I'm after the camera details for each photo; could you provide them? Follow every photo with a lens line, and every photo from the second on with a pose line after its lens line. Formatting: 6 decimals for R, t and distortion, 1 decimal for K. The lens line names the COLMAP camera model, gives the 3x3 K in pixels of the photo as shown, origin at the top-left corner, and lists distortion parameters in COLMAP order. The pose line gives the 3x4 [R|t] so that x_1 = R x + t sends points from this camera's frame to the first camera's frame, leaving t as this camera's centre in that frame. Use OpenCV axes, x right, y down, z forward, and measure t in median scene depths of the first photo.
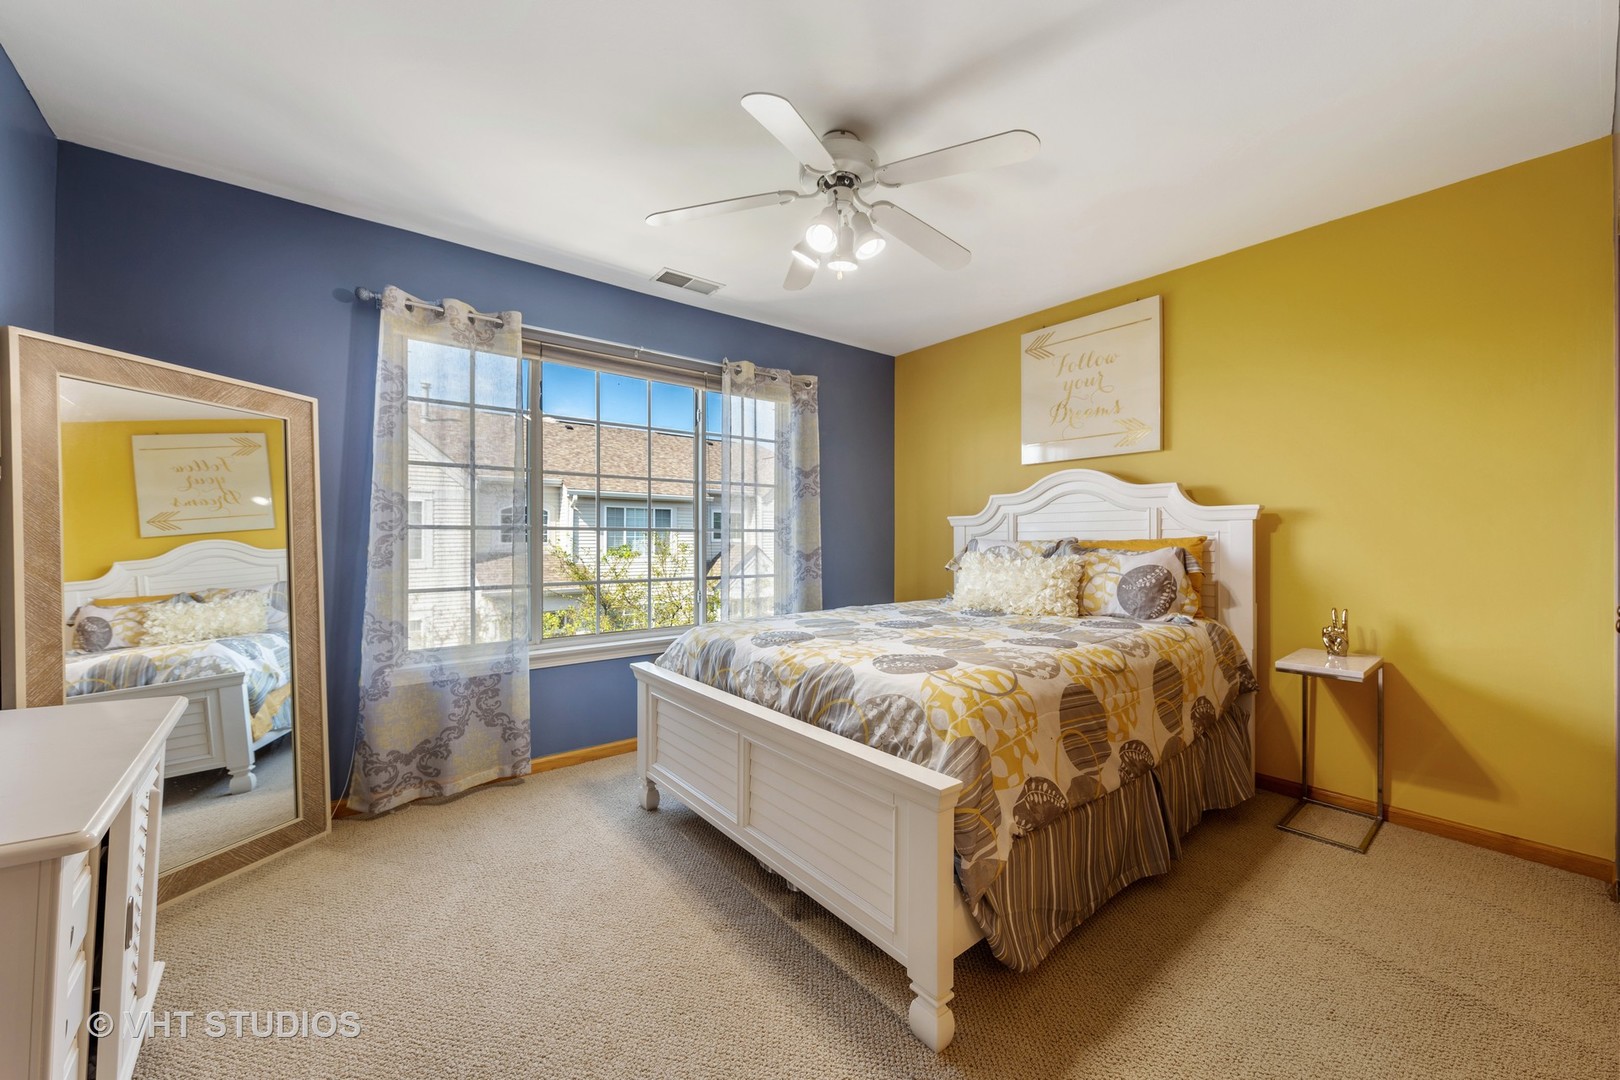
lens RADIAL K [[644.8, 0, 817.0], [0, 644.8, 543.2], [0, 0, 1]] dist [0.001319, 0.000022]
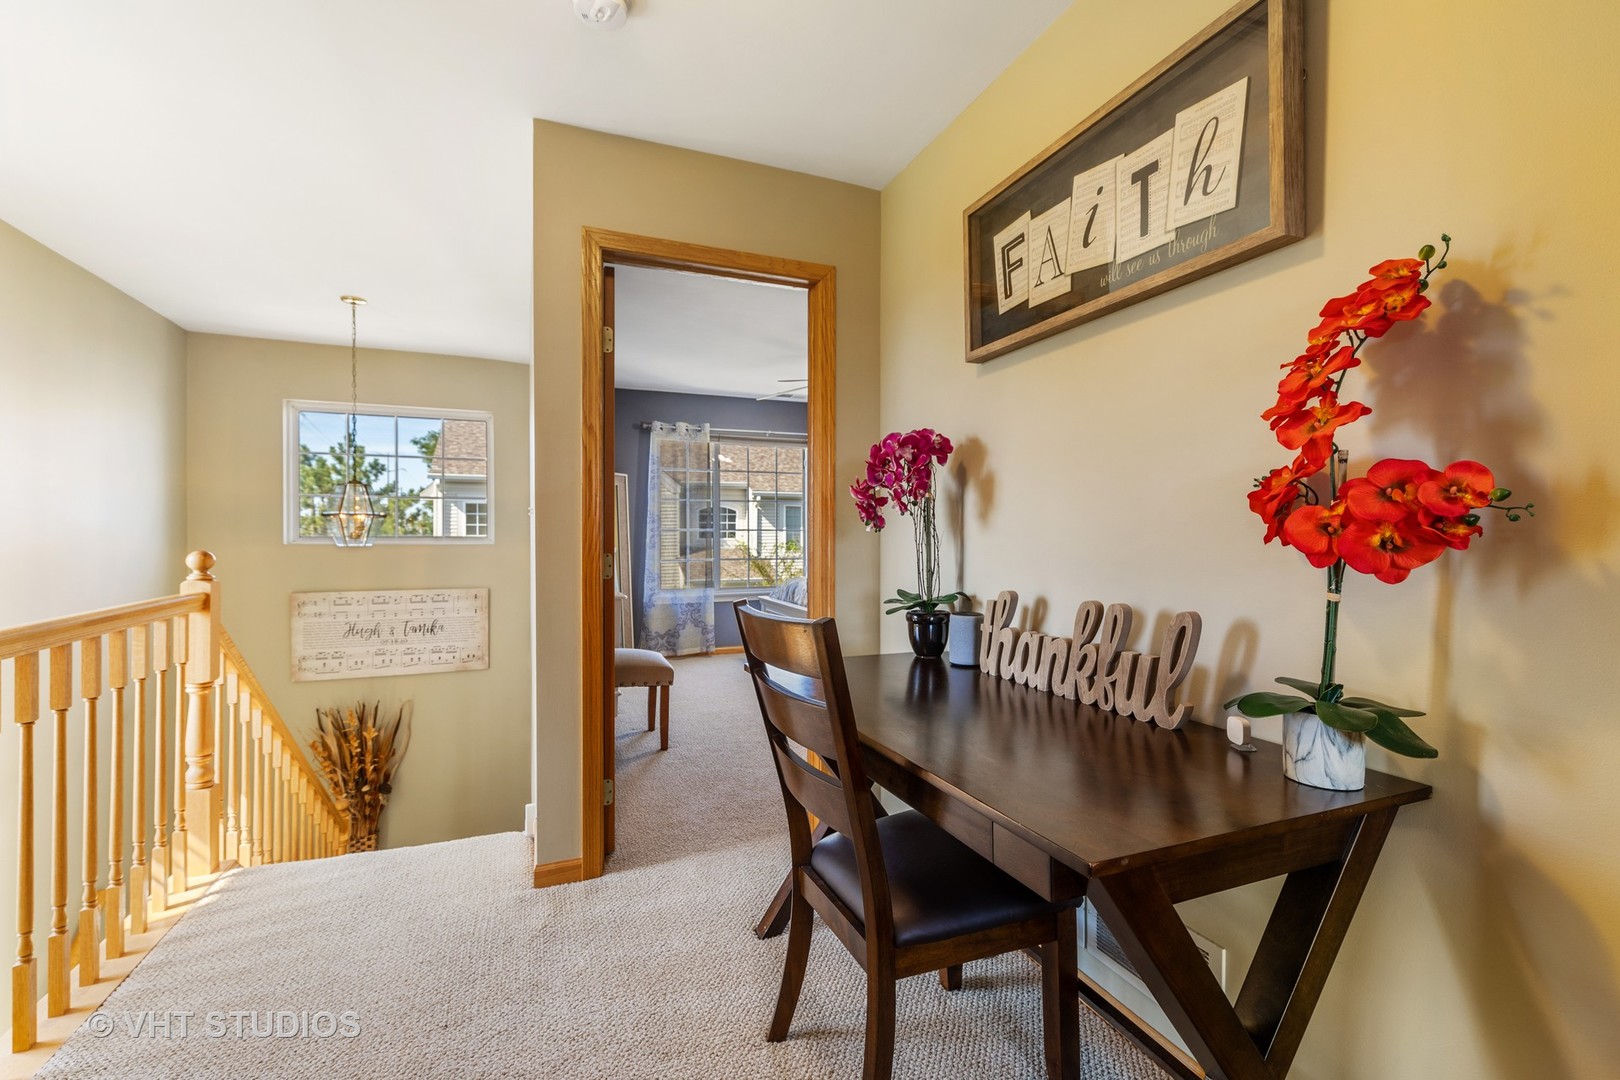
lens RADIAL K [[728.4, 0, 810.8], [0, 728.4, 537.3], [0, 0, 1]] dist [-0.000022, 0.000000]
pose [[0.954491, -0.005350, -0.298193, 0.526639], [0.004943, 0.999986, -0.002120, 0.005495], [0.298200, 0.000550, 0.954503, -1.090549]]
